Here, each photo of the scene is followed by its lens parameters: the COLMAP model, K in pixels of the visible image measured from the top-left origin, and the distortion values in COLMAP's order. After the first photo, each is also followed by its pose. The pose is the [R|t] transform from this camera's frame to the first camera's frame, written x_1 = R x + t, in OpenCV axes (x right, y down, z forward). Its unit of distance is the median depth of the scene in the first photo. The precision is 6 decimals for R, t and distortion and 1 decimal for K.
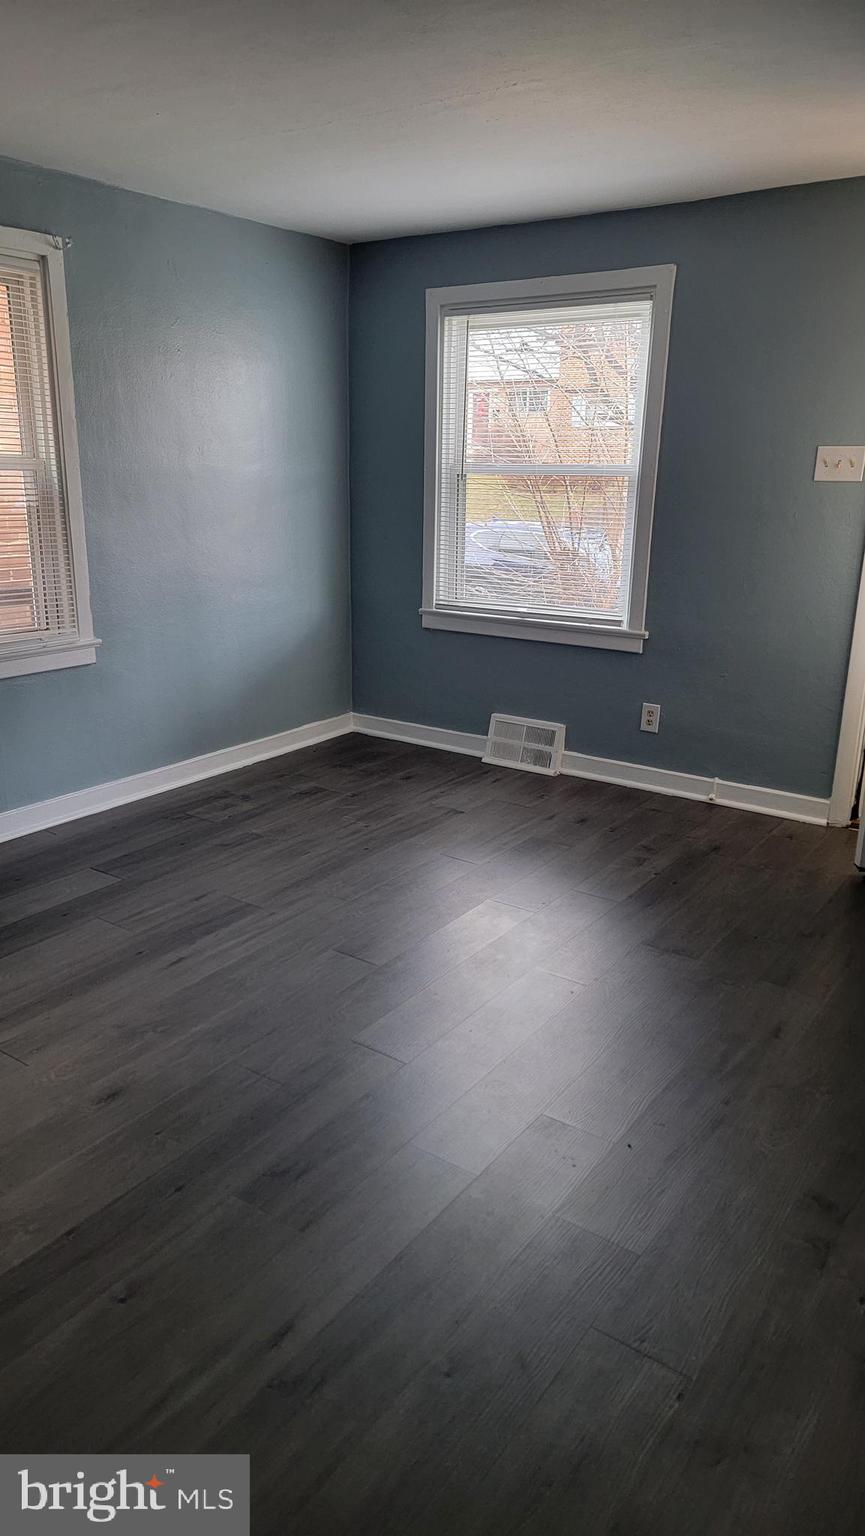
lens RADIAL K [[1064.0, 0, 421.4], [0, 1064.0, 764.3], [0, 0, 1]] dist [0.078095, -0.000478]
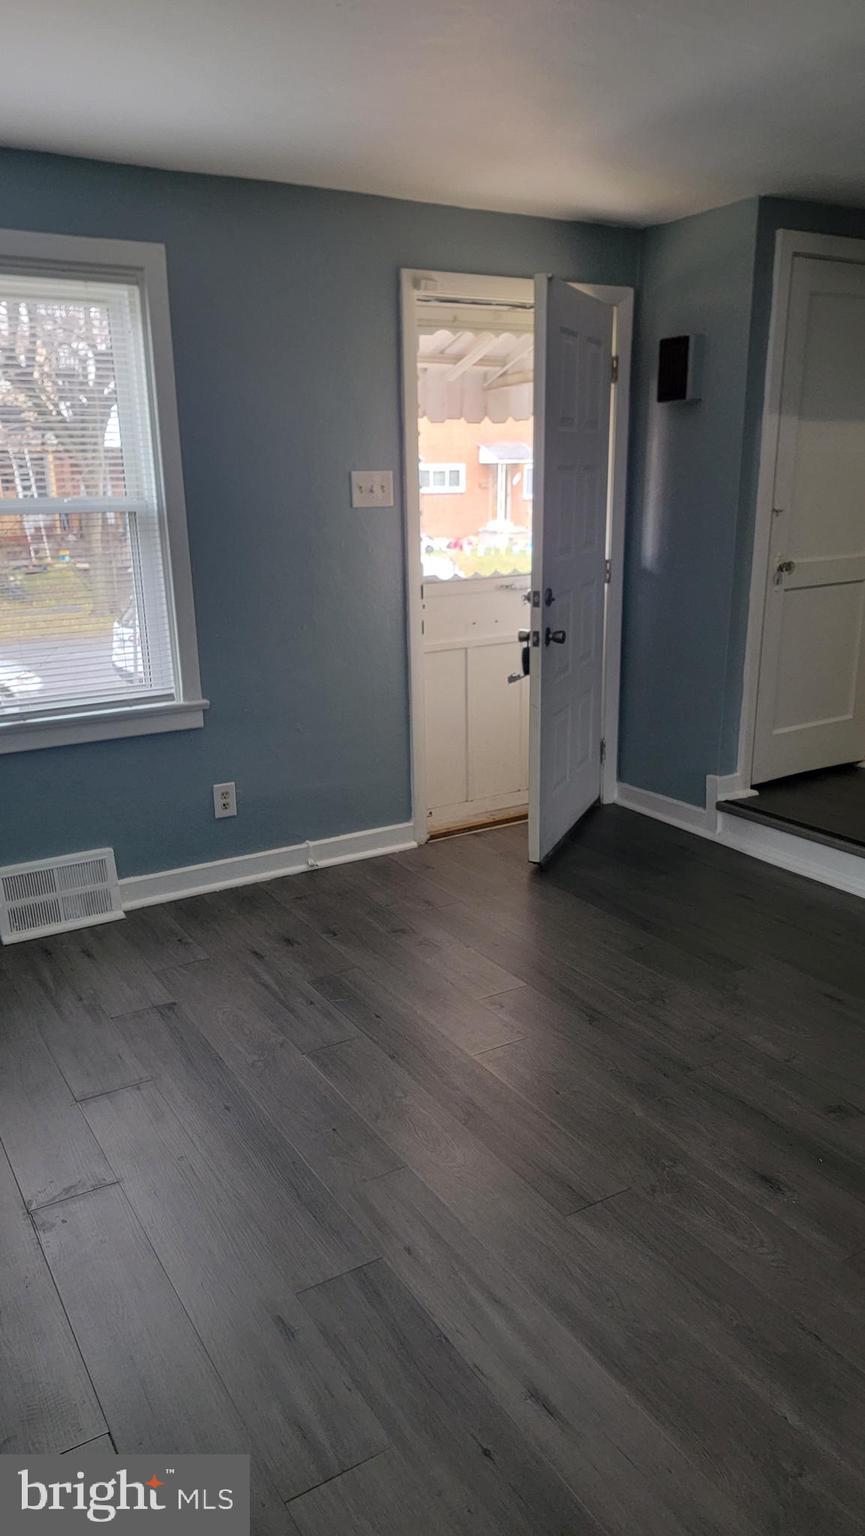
lens RADIAL K [[1064.0, 0, 421.4], [0, 1064.0, 764.3], [0, 0, 1]] dist [0.078095, -0.000478]
pose [[0.406986, -0.255946, 0.876843, -0.439818], [0.278738, 0.948954, 0.147619, -0.150184], [-0.869866, 0.184331, 0.457553, 0.494064]]
